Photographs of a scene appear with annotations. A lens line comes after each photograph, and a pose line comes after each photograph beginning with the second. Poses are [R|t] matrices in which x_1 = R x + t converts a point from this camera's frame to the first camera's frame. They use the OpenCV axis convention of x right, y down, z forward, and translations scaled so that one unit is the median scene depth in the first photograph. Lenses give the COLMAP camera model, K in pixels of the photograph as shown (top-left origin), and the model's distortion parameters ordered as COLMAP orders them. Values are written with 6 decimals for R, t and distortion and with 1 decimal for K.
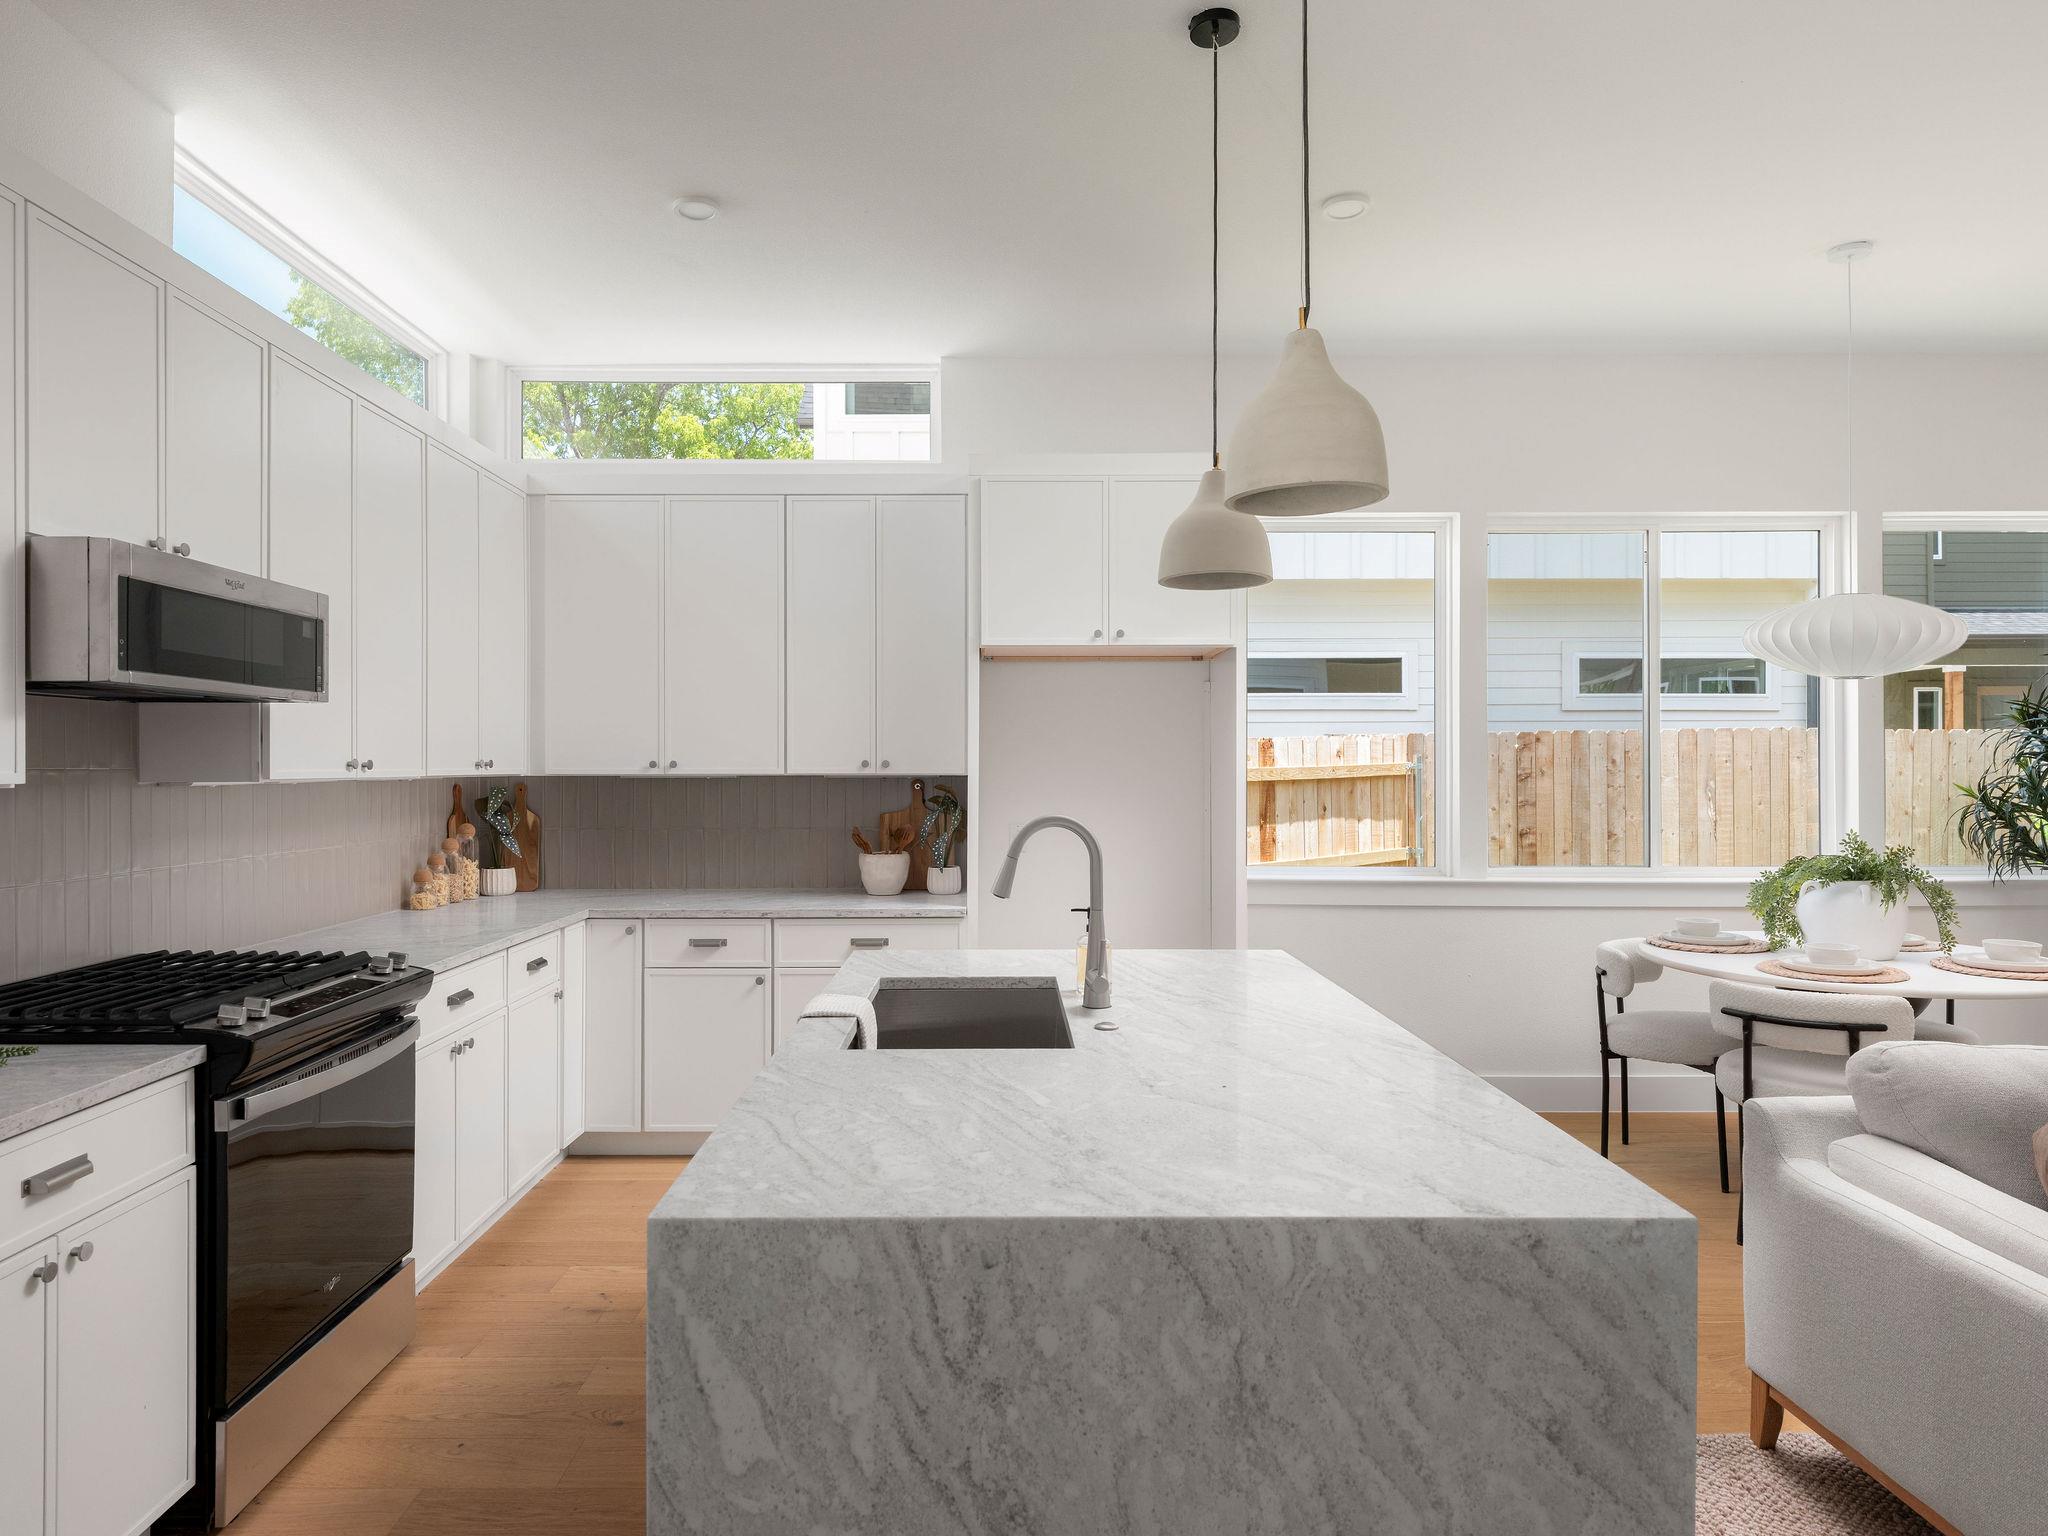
lens RADIAL K [[1210.6, 0, 1014.5], [0, 1210.6, 760.5], [0, 0, 1]] dist [0.016693, -0.020029]
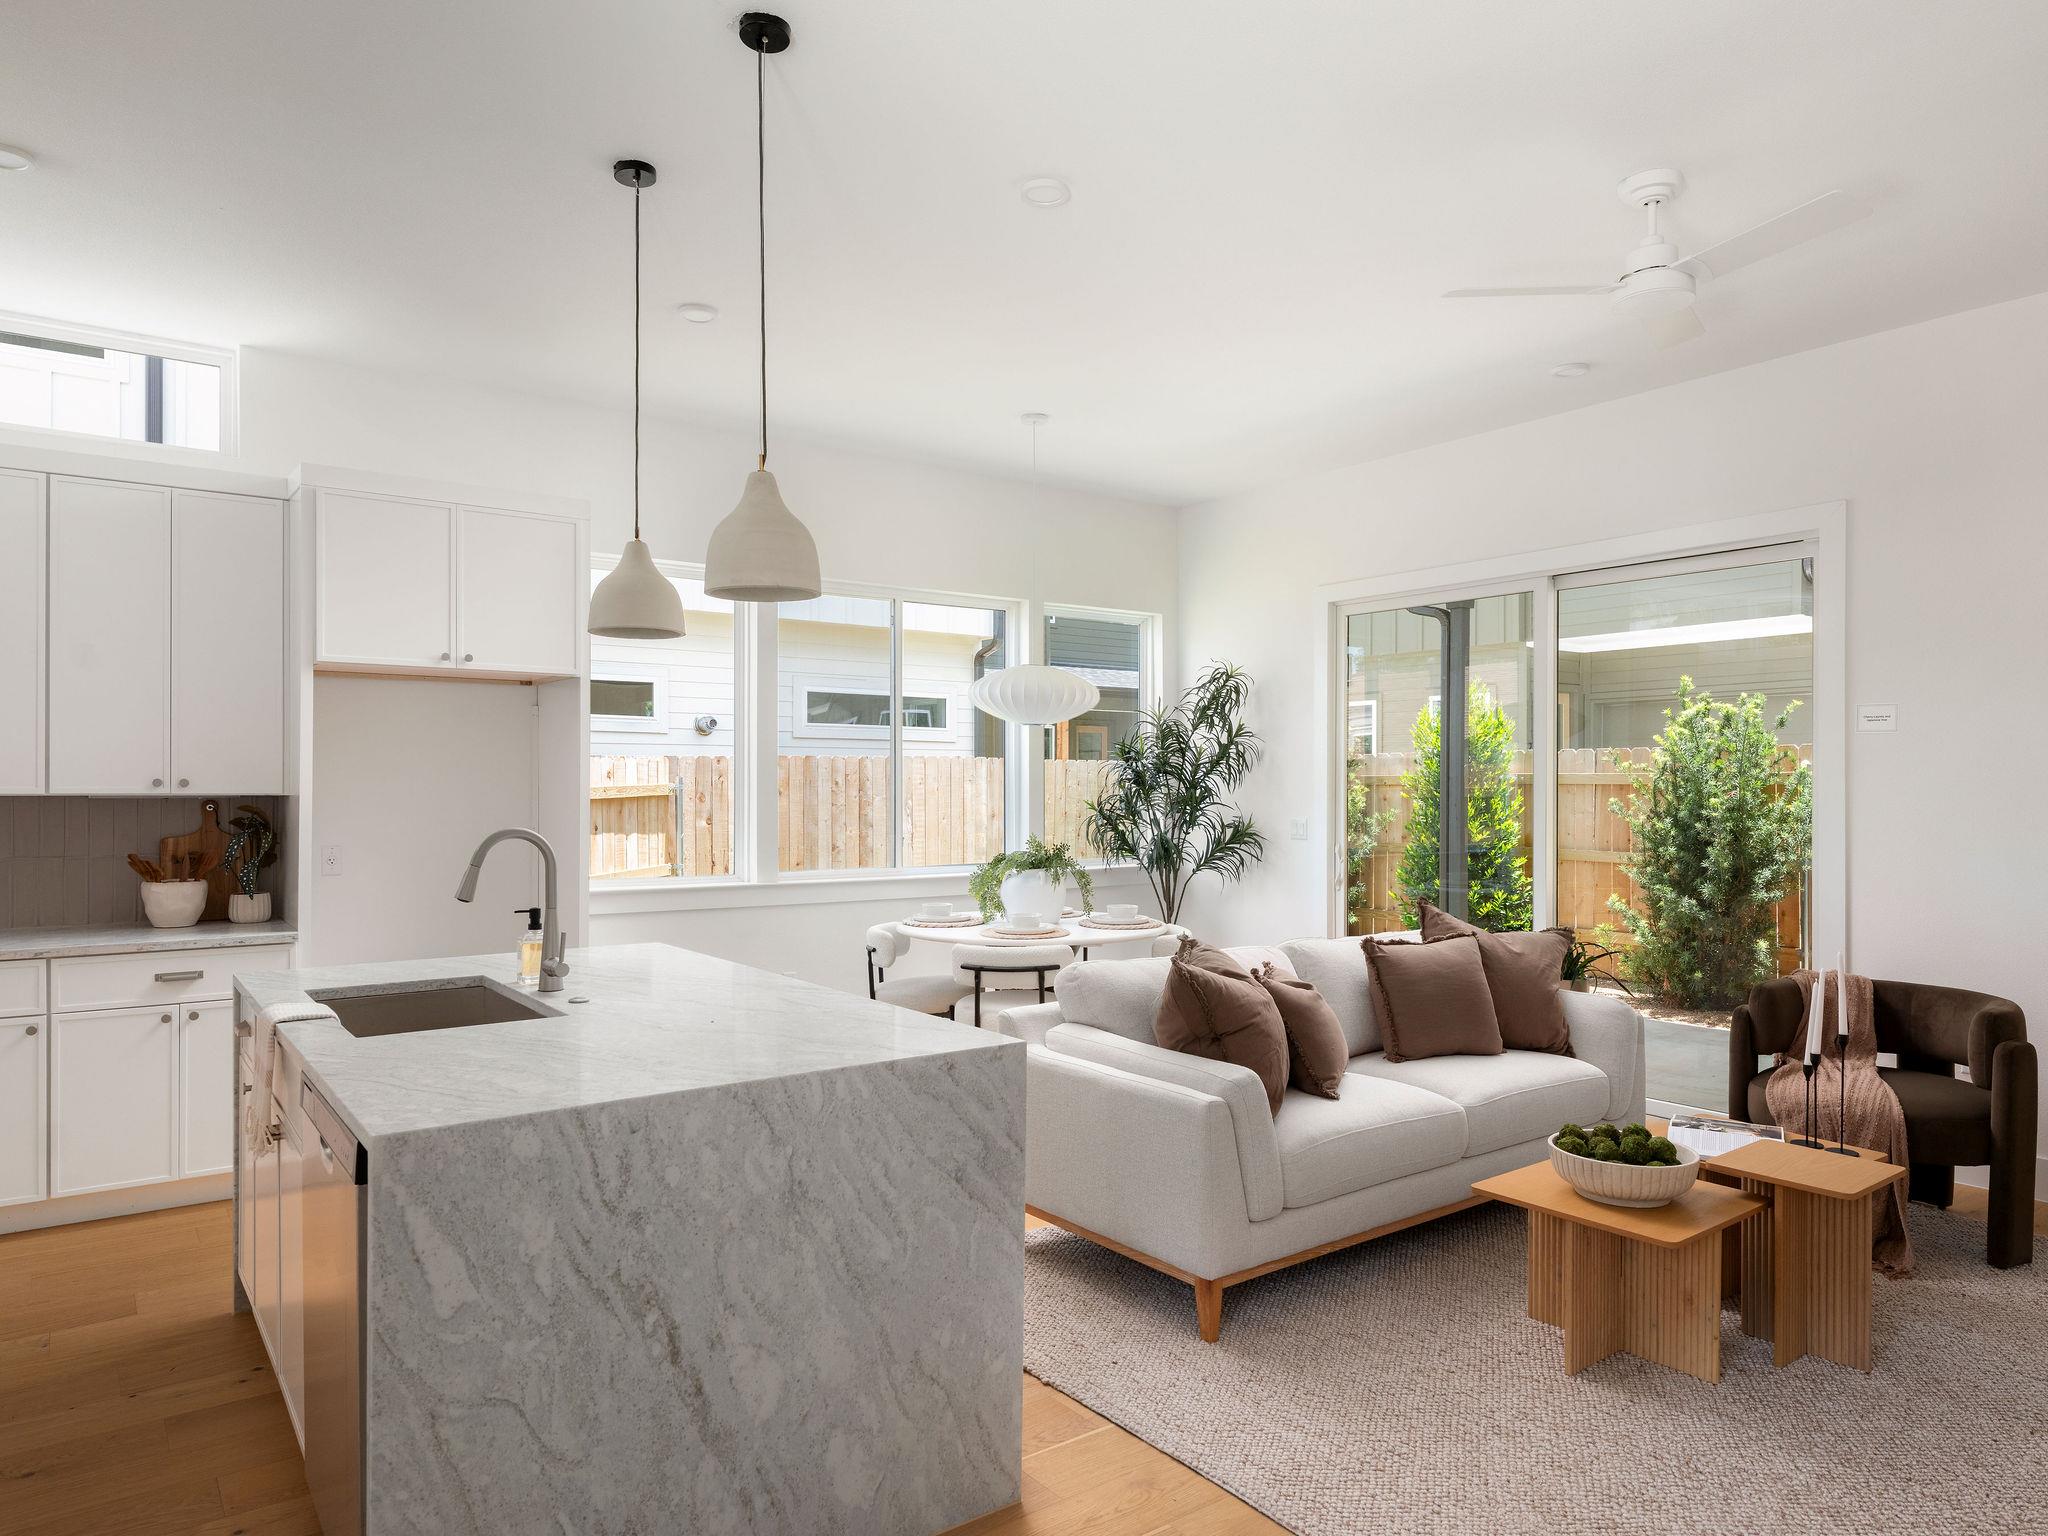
lens RADIAL K [[1283.0, 0, 1024.0], [0, 1283.0, 768.0], [0, 0, 1]] dist [0.000922, -0.002579]
pose [[0.802853, 0.011229, 0.596072, -0.389365], [-0.005106, 0.999915, -0.011959, 0.000046], [-0.596156, 0.006558, 0.802842, -0.349436]]
